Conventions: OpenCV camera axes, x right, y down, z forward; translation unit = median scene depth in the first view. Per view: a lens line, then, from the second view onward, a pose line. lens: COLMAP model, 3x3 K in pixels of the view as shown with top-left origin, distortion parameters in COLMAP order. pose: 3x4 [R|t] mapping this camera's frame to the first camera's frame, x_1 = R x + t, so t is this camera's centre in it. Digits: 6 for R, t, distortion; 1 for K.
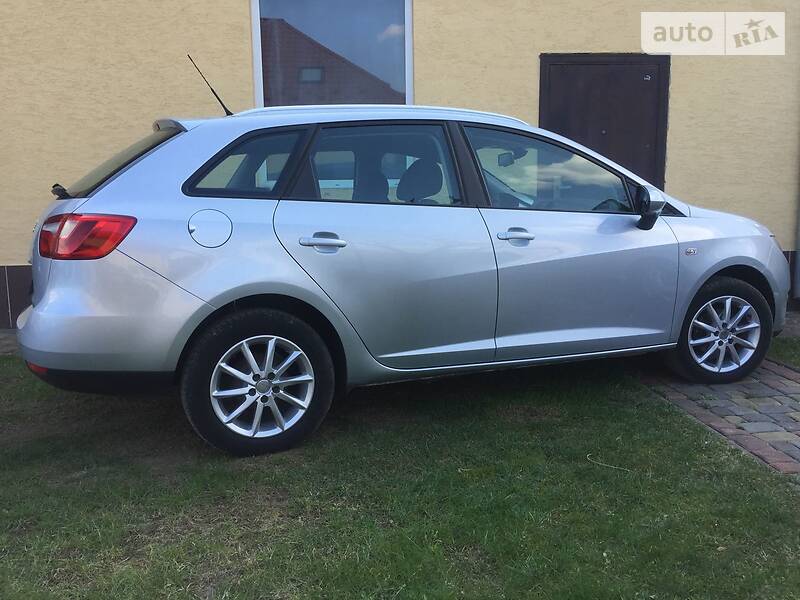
lens RADIAL K [[684.1, 0, 398.2], [0, 684.1, 300.6], [0, 0, 1]] dist [0.062683, -0.074453]
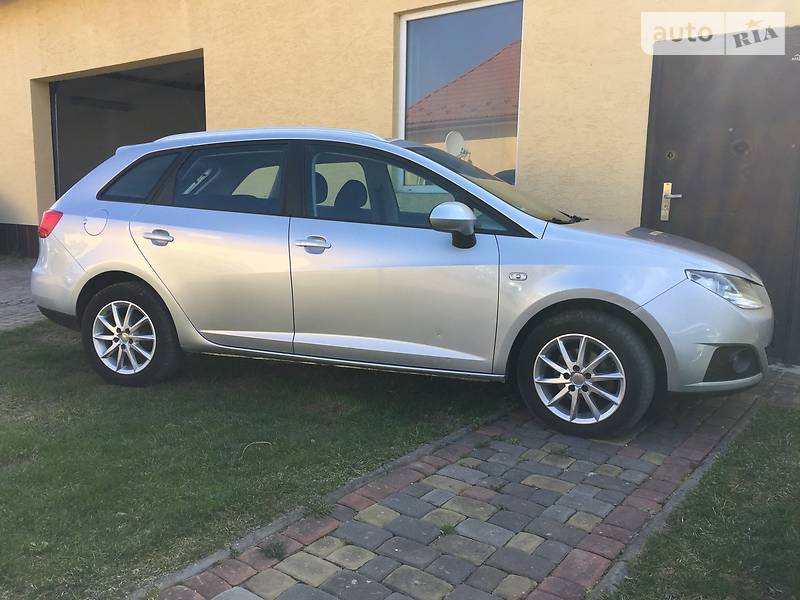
lens RADIAL K [[684.1, 0, 403.2], [0, 684.1, 300.8], [0, 0, 1]] dist [0.062683, -0.074453]
pose [[0.757072, 0.121109, -0.642009, 0.942208], [-0.115552, 0.991998, 0.050870, -0.072350], [0.643032, 0.035673, 0.765008, 0.239125]]
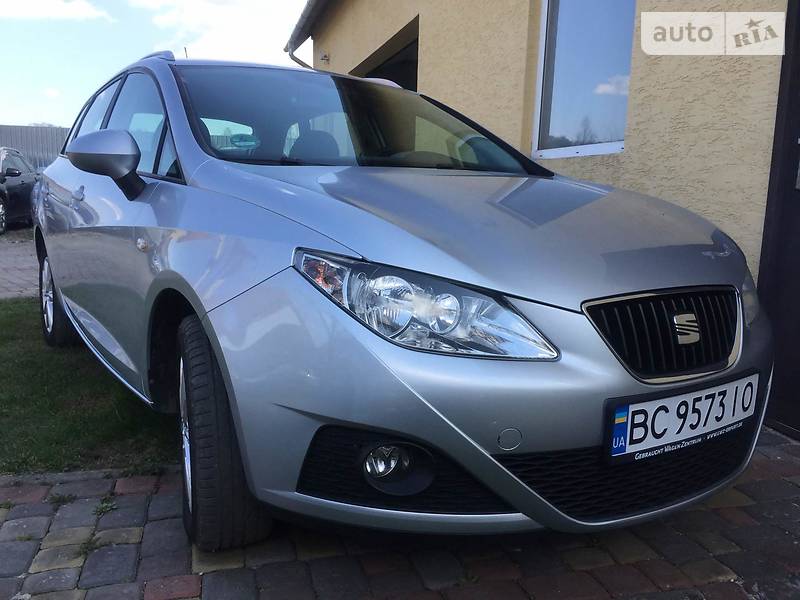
lens RADIAL K [[684.1, 0, 400.3], [0, 684.1, 304.9], [0, 0, 1]] dist [0.062683, -0.074453]
pose [[0.197012, 0.181612, -0.963433, 1.070398], [-0.161405, 0.975292, 0.150842, -0.152902], [0.967024, 0.125785, 0.221457, 1.160275]]
